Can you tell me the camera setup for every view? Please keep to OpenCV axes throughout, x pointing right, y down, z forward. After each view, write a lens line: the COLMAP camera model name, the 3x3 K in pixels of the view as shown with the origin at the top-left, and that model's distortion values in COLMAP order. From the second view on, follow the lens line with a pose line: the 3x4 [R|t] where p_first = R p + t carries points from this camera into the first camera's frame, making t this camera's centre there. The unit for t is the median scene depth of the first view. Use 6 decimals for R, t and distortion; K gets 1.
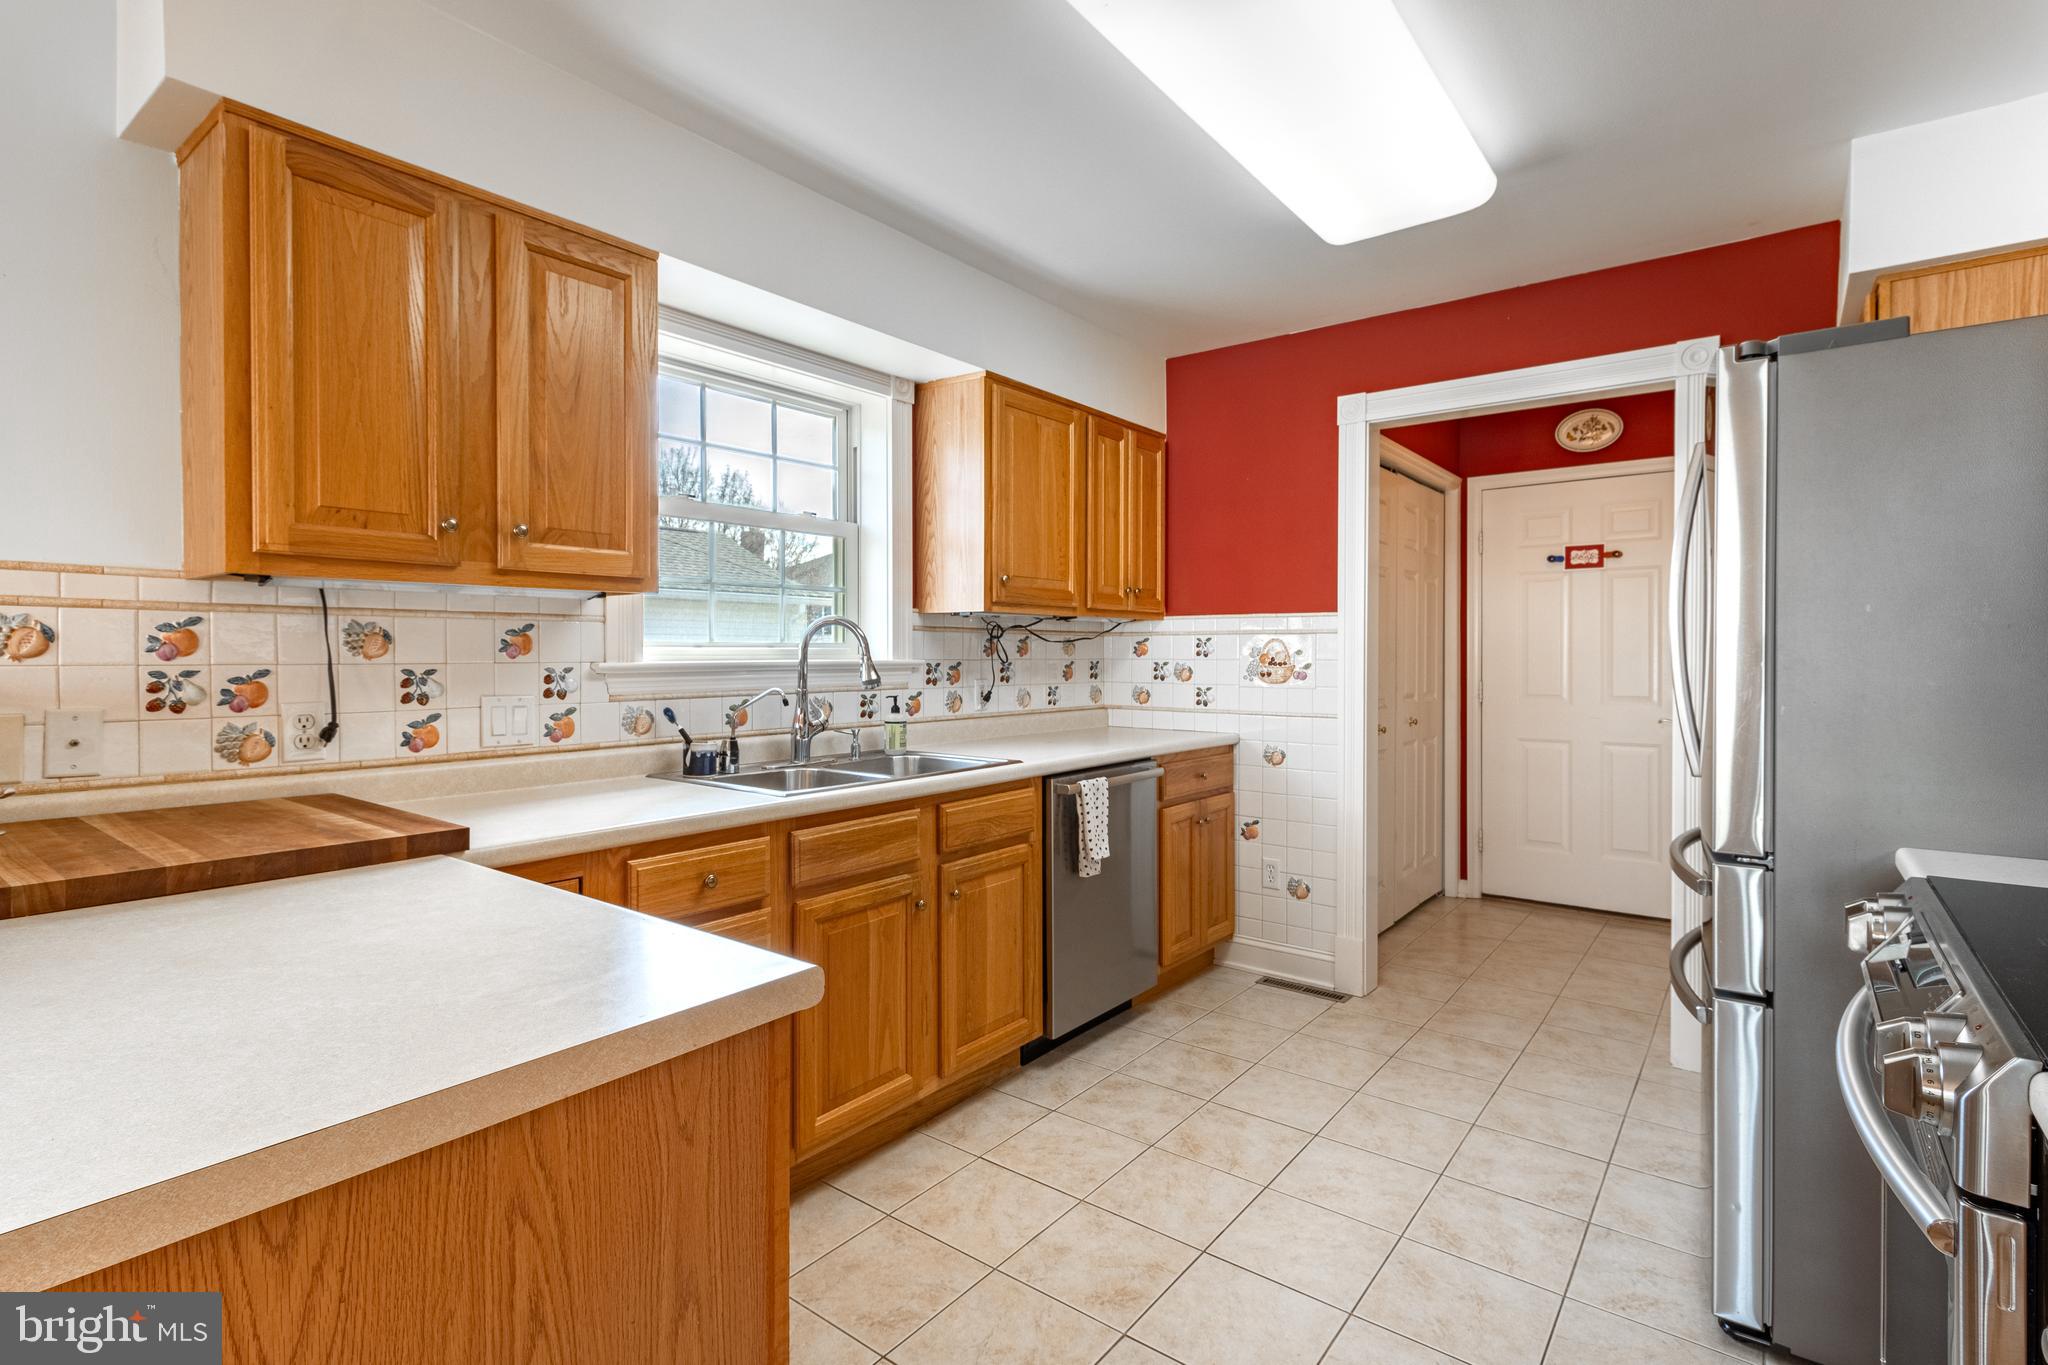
lens RADIAL K [[960.3, 0, 1021.3], [0, 960.3, 662.7], [0, 0, 1]] dist [-0.001302, 0.000036]
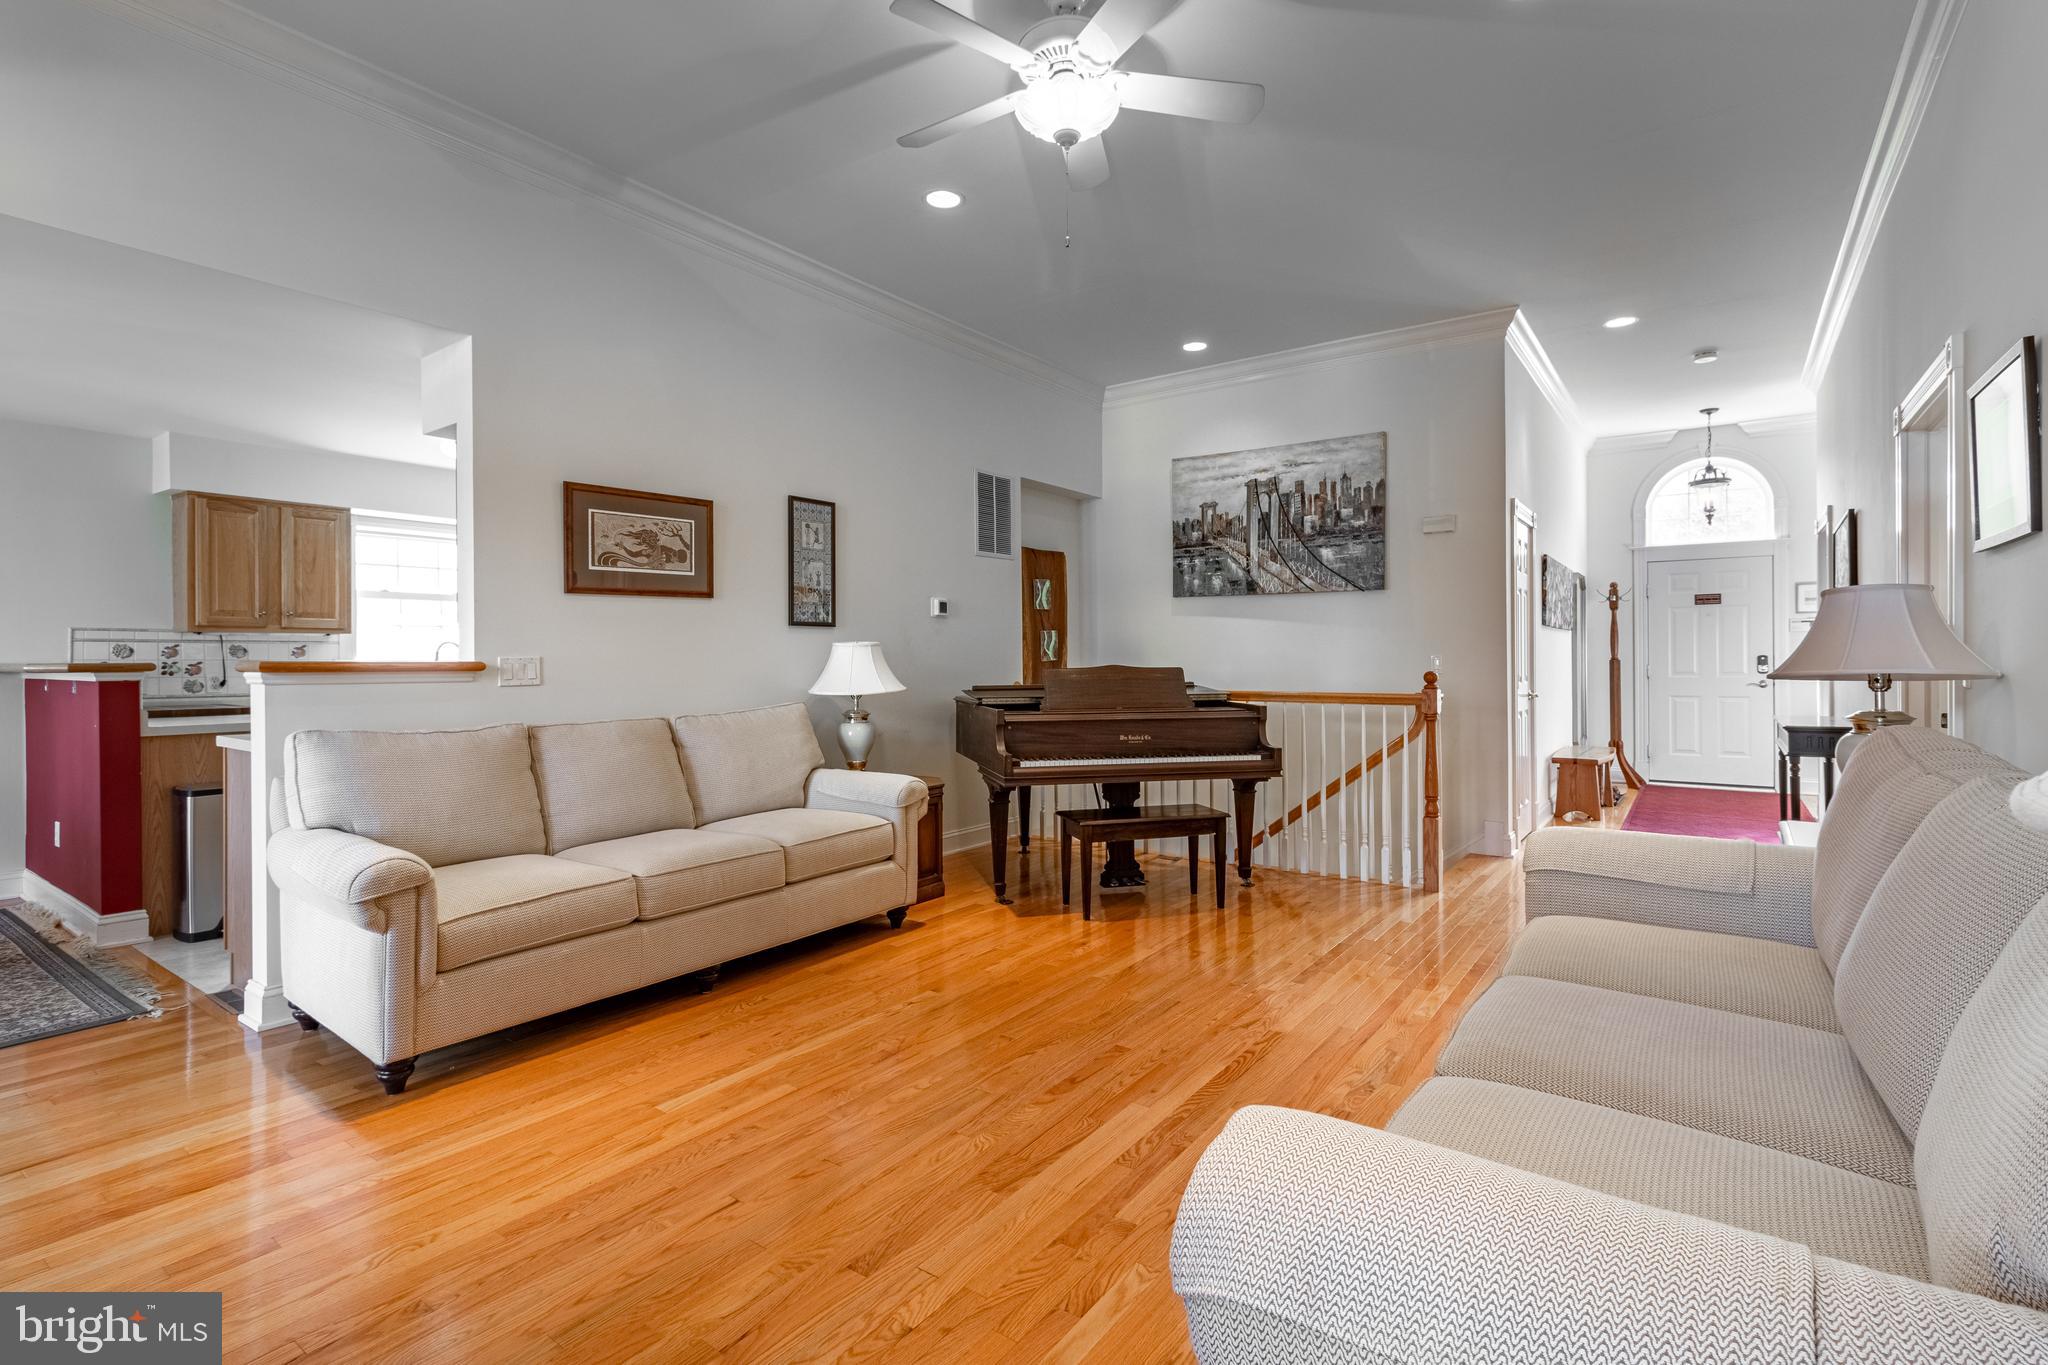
lens RADIAL K [[960.3, 0, 1016.7], [0, 960.3, 665.9], [0, 0, 1]] dist [-0.001302, 0.000036]
pose [[0.999471, -0.006460, 0.031865, 1.693493], [0.006697, 0.999951, -0.007325, 0.060245], [-0.031816, 0.007535, 0.999465, -2.111954]]
